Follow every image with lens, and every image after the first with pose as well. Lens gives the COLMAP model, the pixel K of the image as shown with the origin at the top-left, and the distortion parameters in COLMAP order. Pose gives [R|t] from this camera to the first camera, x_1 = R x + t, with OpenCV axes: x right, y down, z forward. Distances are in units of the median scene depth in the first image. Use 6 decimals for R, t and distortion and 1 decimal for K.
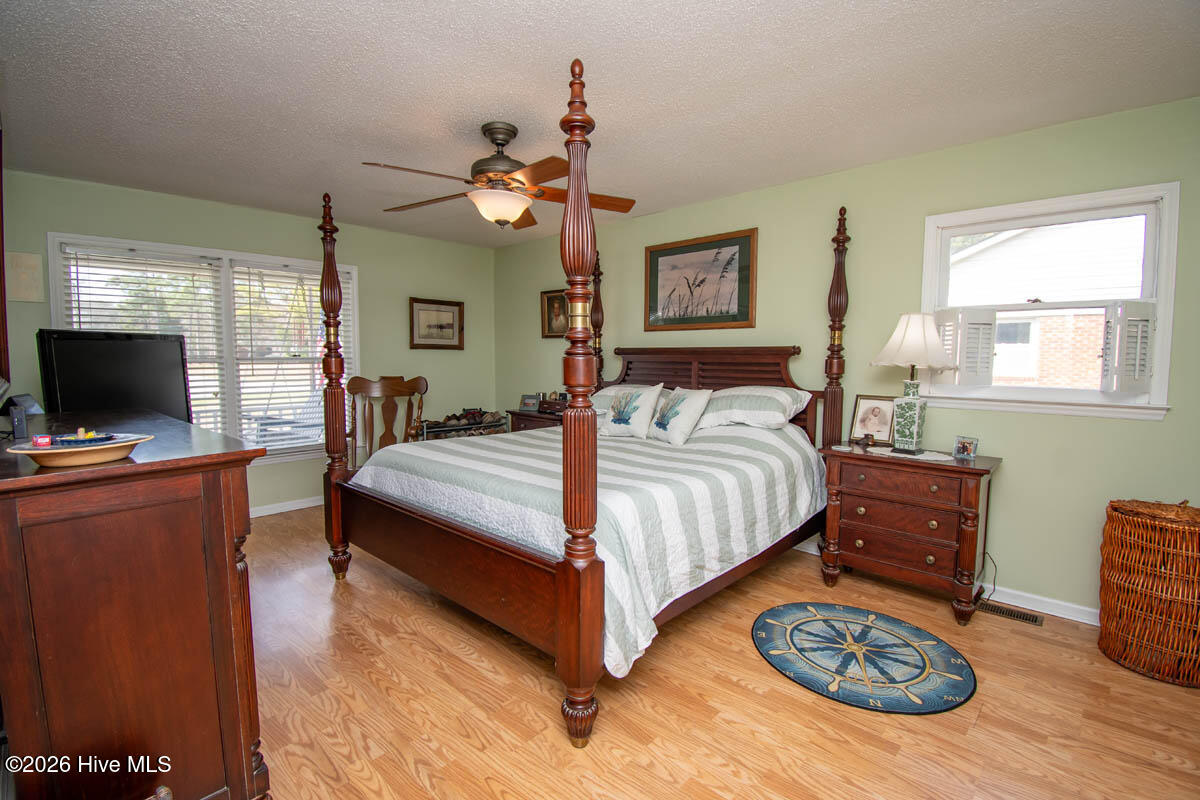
lens RADIAL K [[528.6, 0, 602.5], [0, 528.6, 397.3], [0, 0, 1]] dist [0.017440, -0.019857]
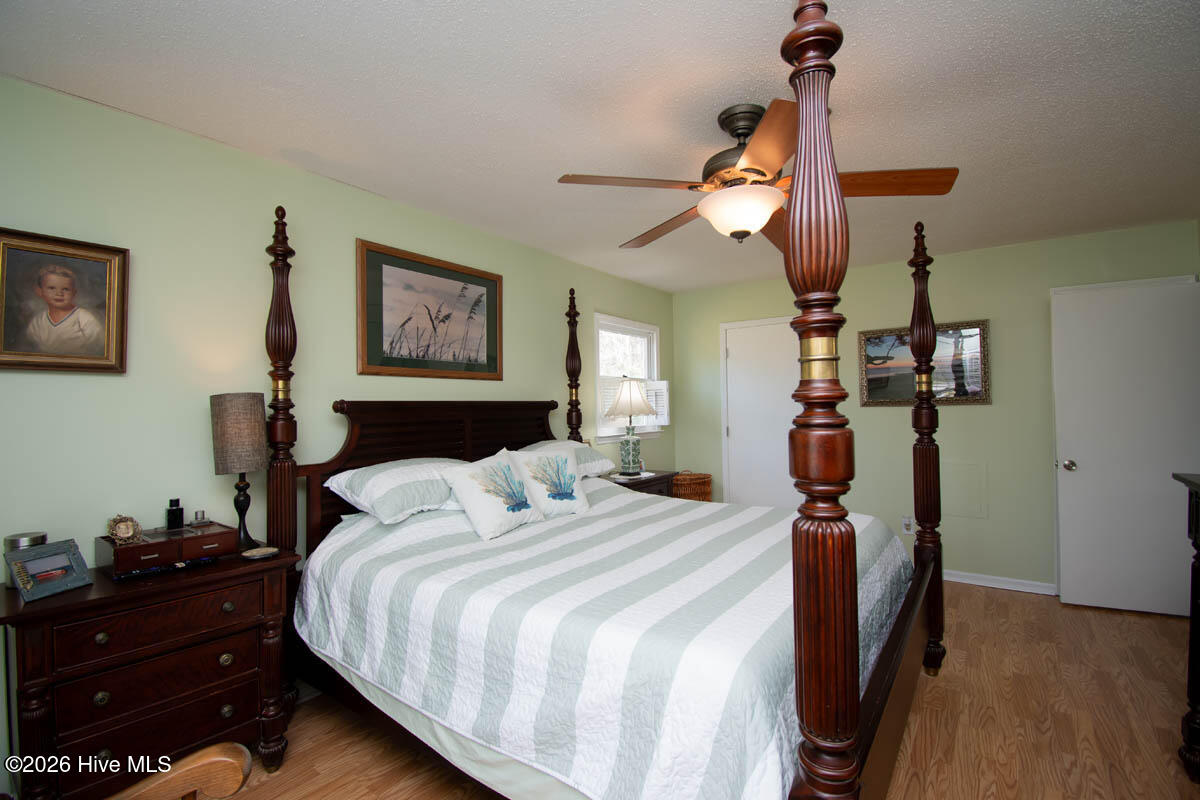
lens RADIAL K [[528.6, 0, 602.5], [0, 528.6, 397.3], [0, 0, 1]] dist [0.017440, -0.019857]
pose [[-0.111365, 0.011200, 0.993716, -0.638682], [0.086851, 0.996220, -0.001495, -0.083145], [-0.989977, 0.086139, -0.111917, 0.907774]]
